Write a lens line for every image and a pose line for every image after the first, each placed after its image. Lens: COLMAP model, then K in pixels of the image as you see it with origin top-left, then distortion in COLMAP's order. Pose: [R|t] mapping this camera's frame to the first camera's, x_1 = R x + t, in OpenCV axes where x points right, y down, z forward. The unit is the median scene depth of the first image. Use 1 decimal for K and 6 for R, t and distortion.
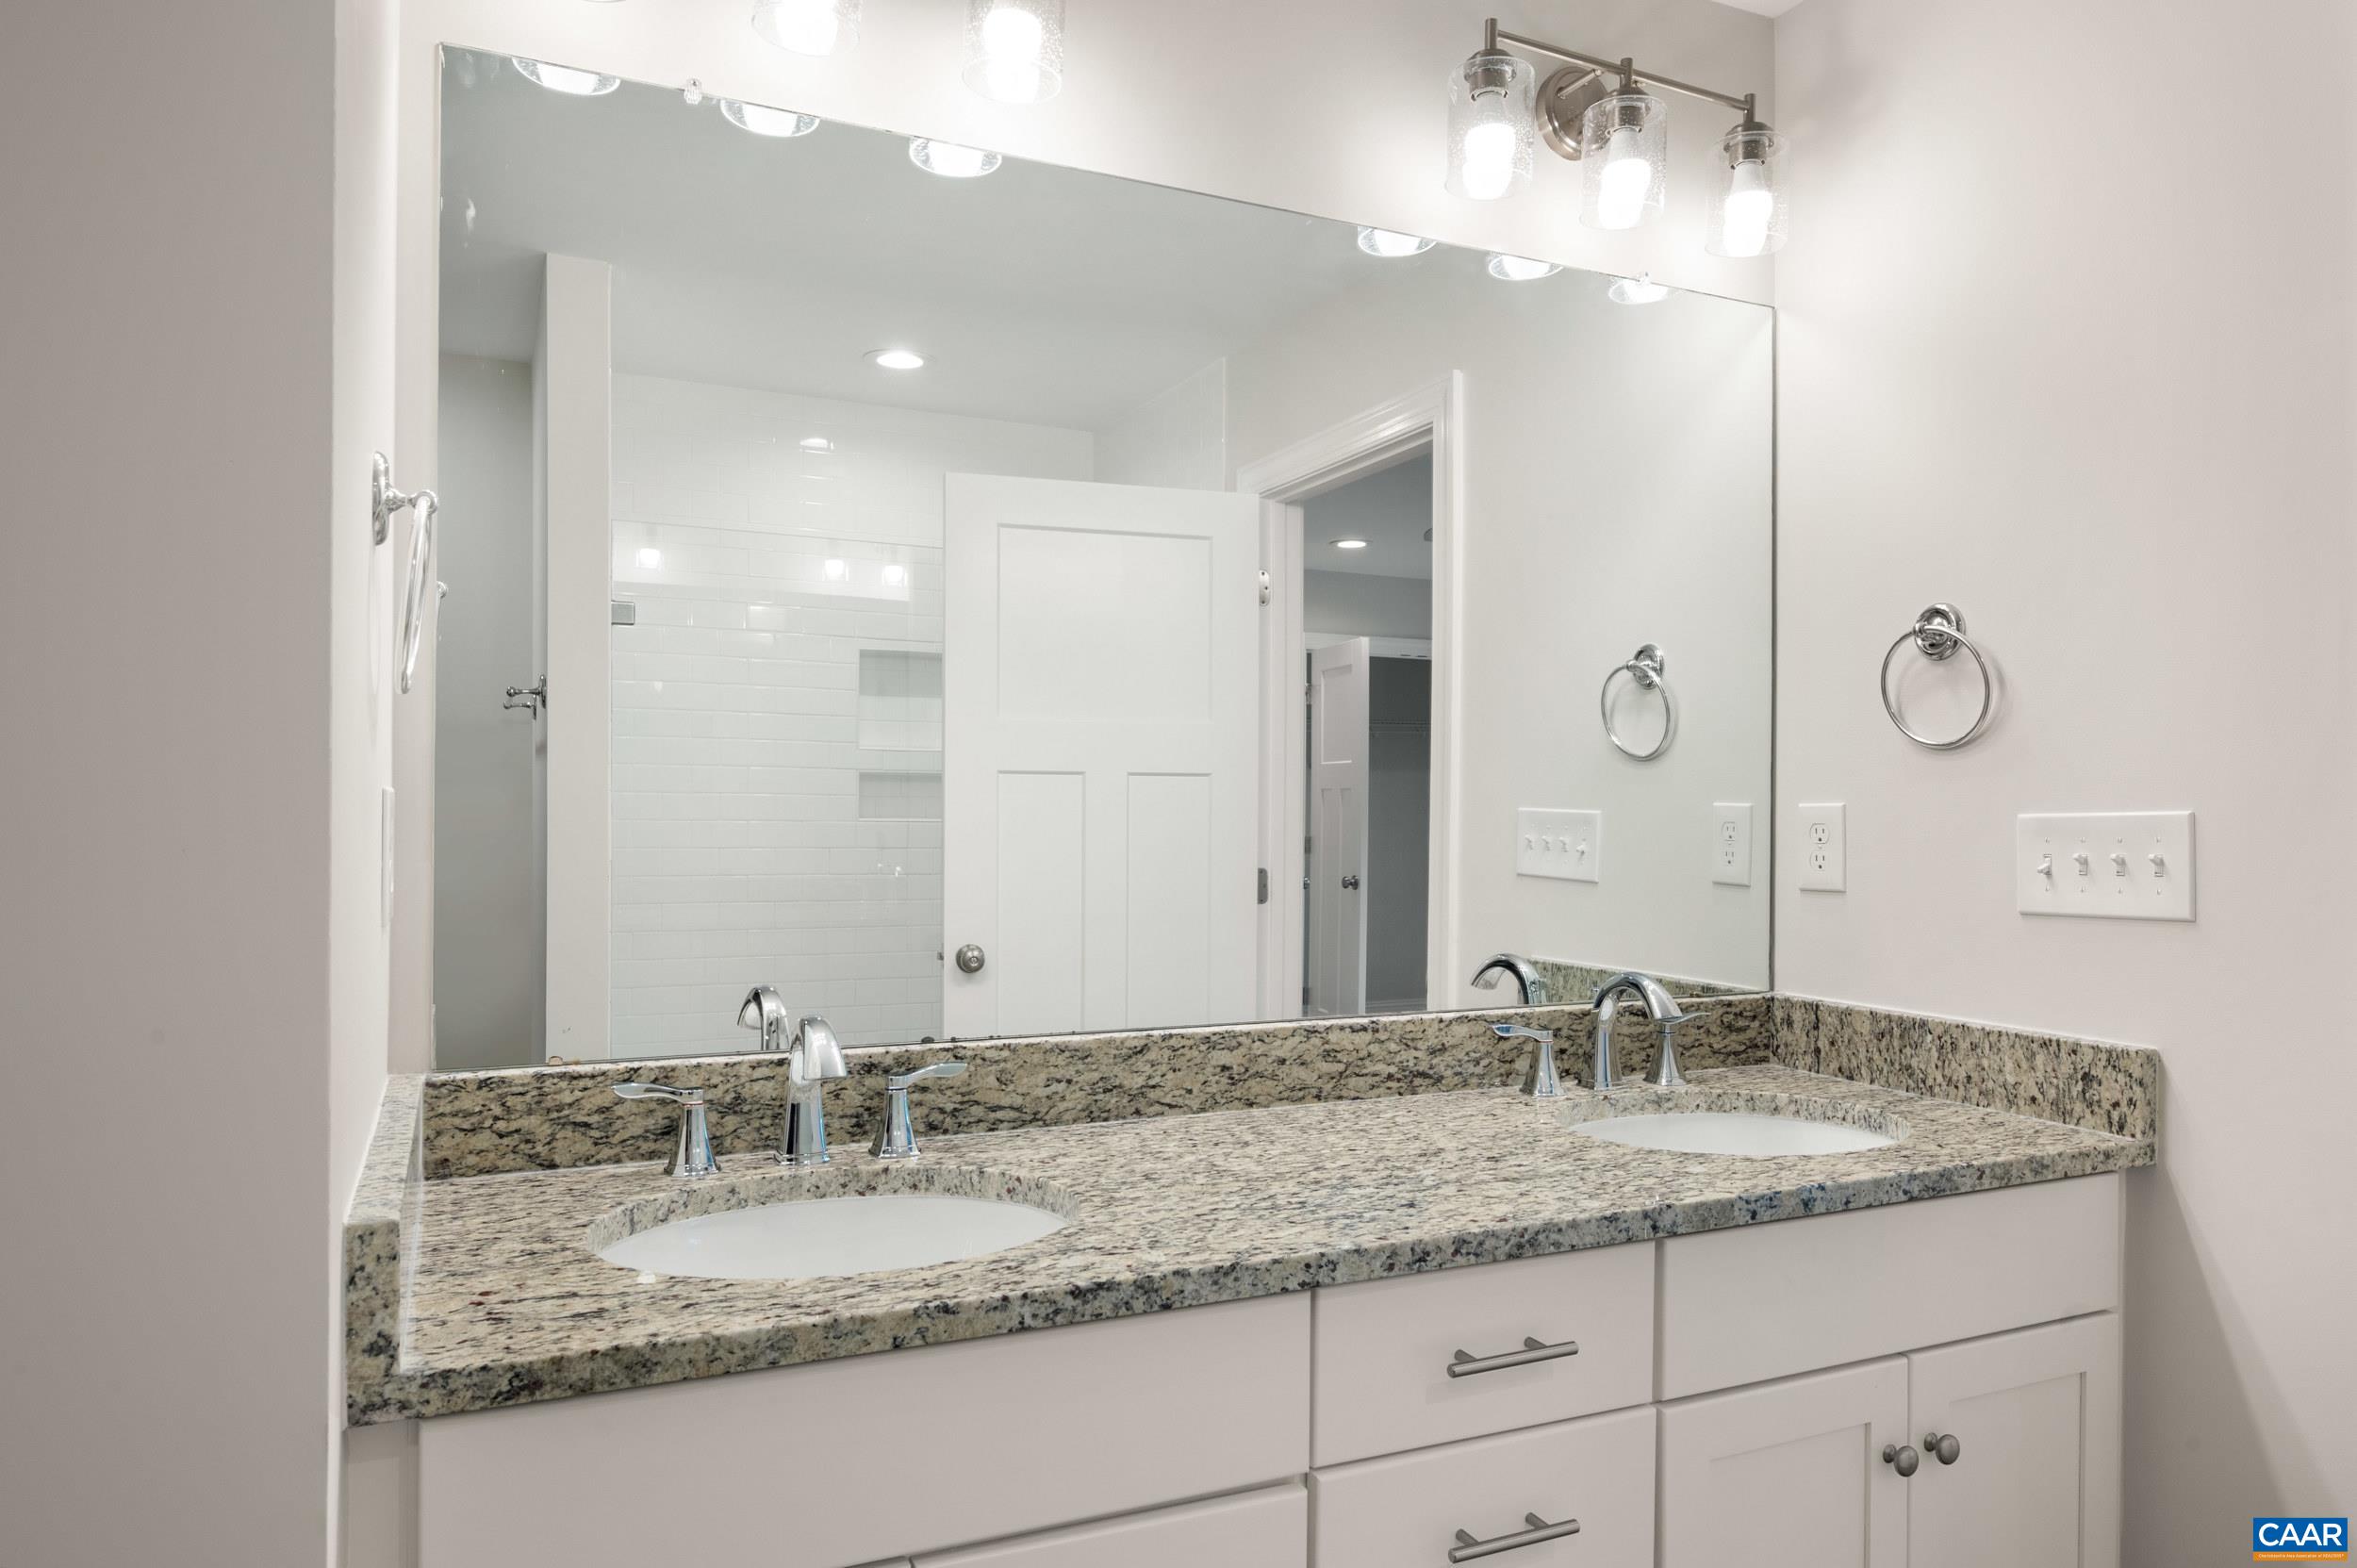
lens RADIAL K [[1555.8, 0, 1174.4], [0, 1555.8, 787.7], [0, 0, 1]] dist [-0.000647, -0.004038]
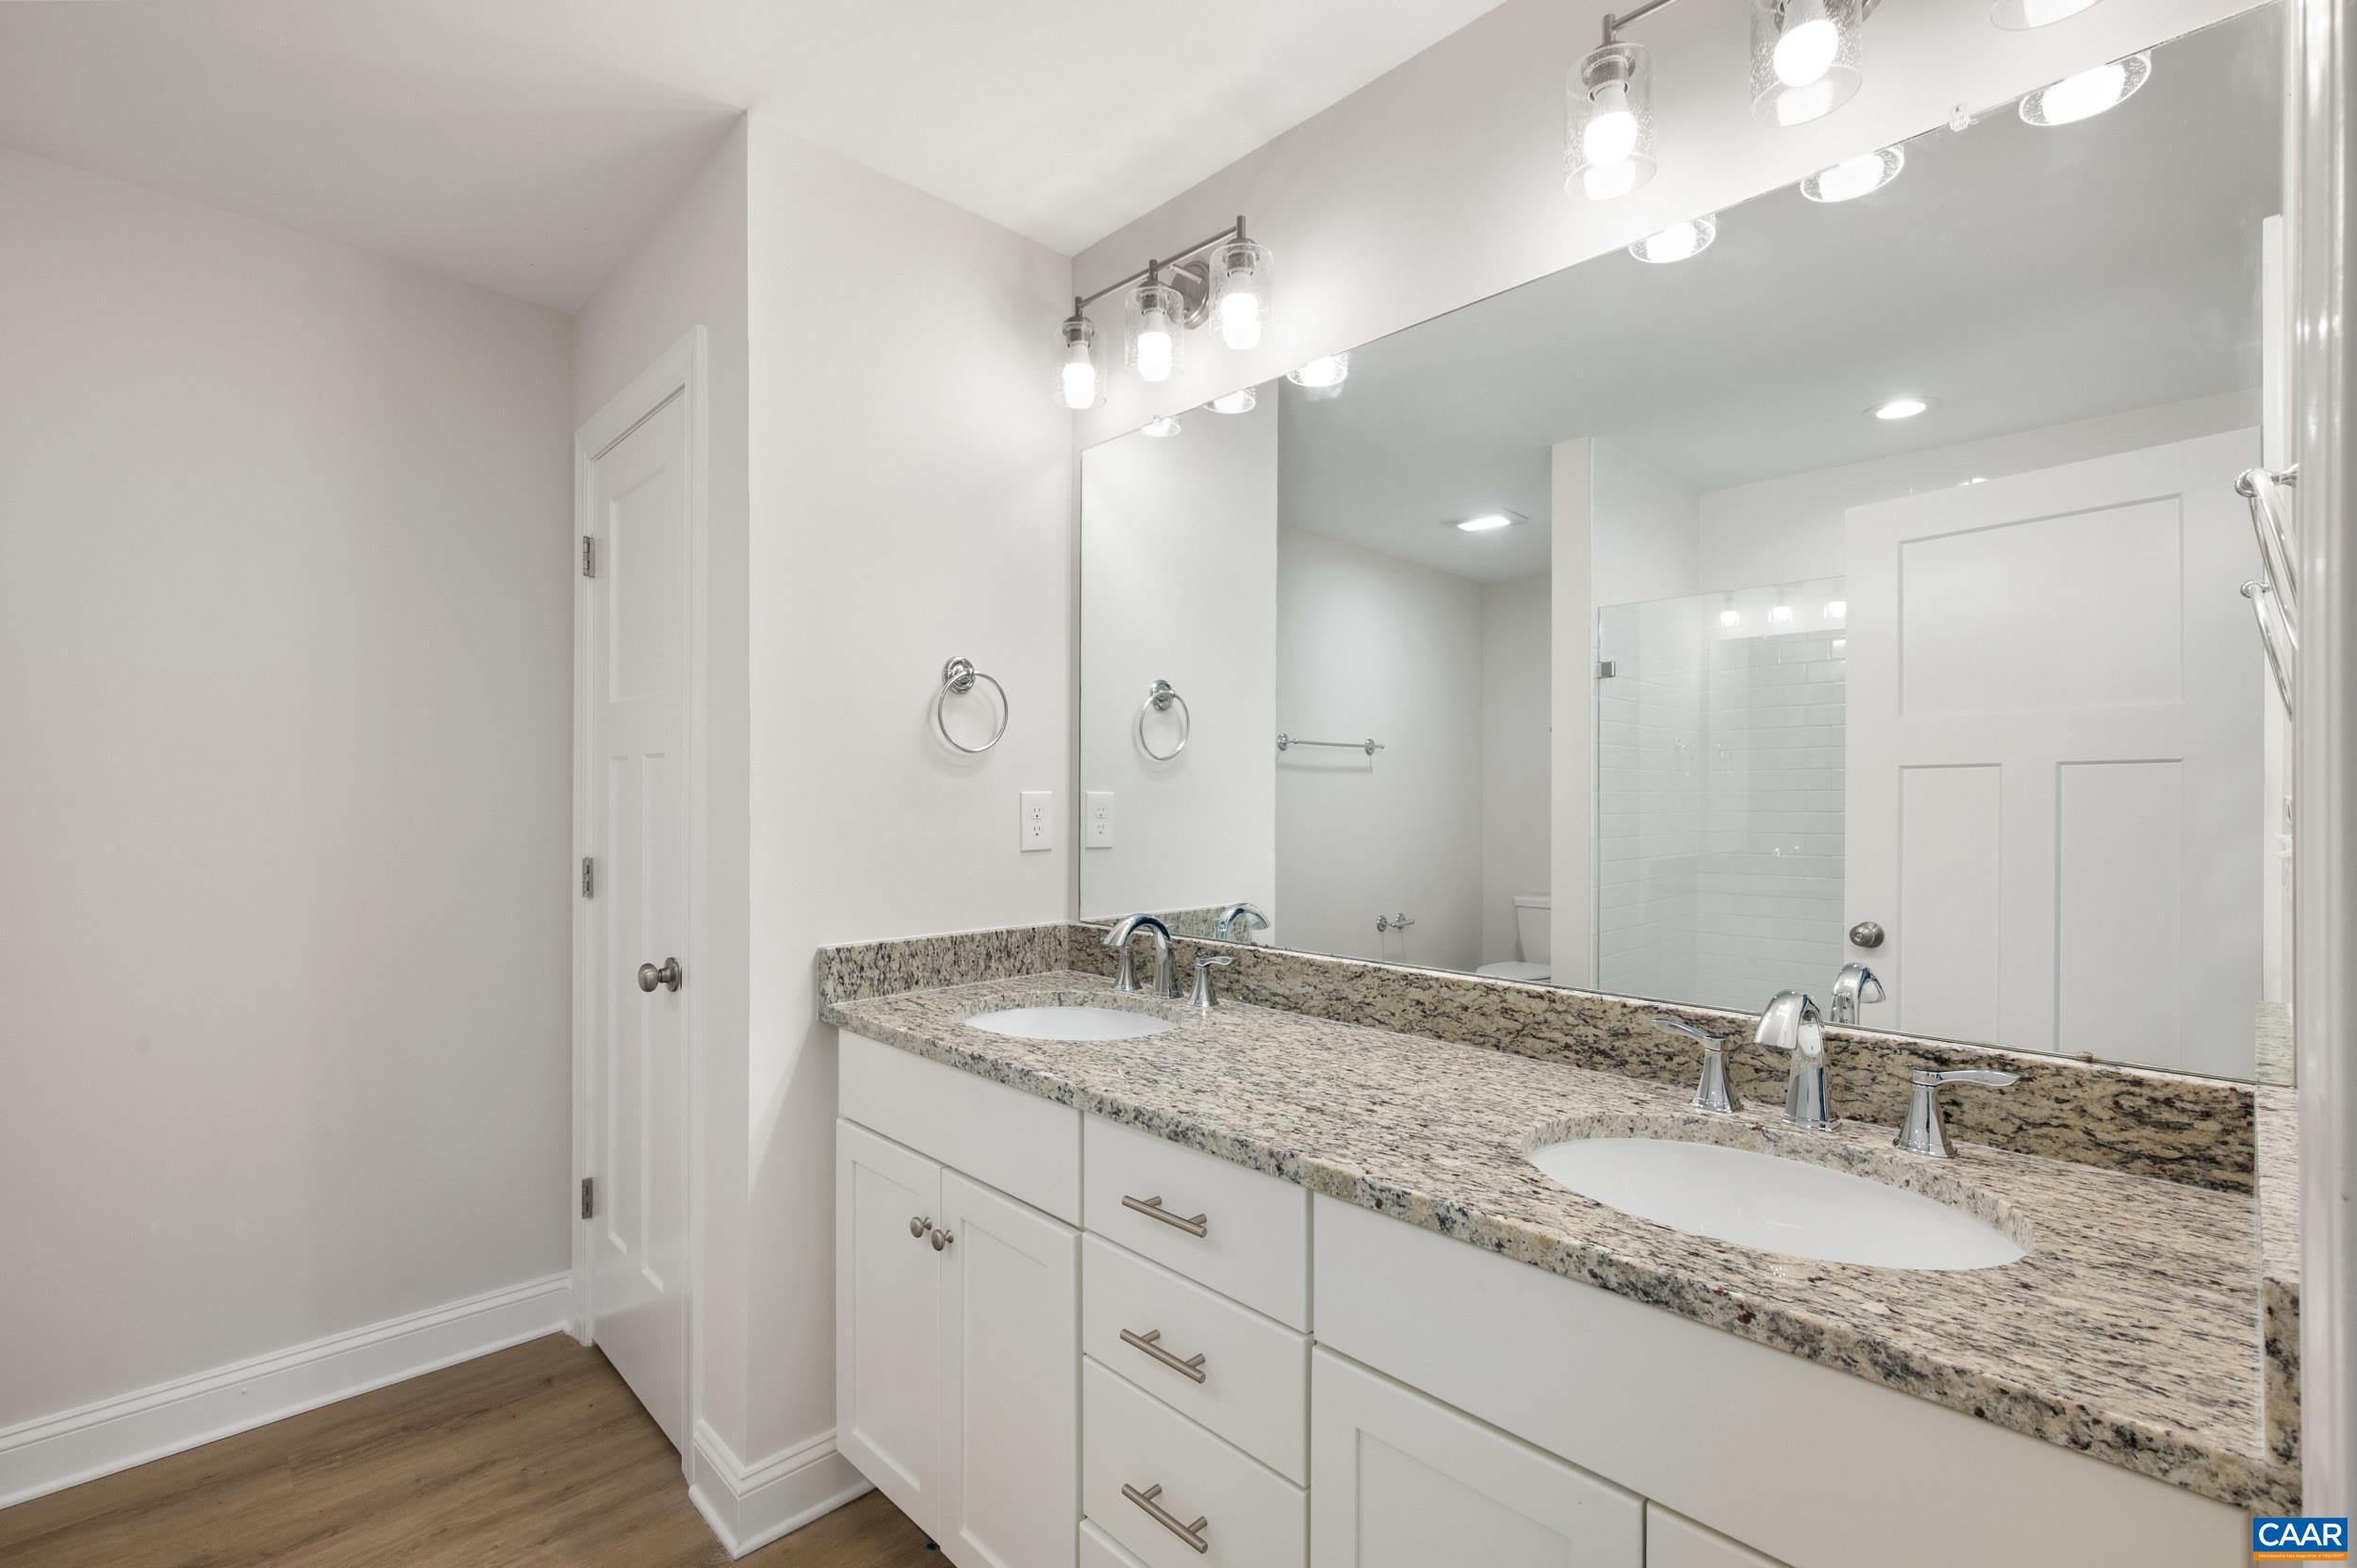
lens RADIAL K [[1049.5, 0, 1169.3], [0, 1049.5, 797.0], [0, 0, 1]] dist [0.002298, 0.000725]
pose [[0.311483, -0.009504, -0.950204, 0.771555], [0.010825, 0.999921, -0.006453, 0.015706], [0.950190, -0.008276, 0.311561, 0.533480]]
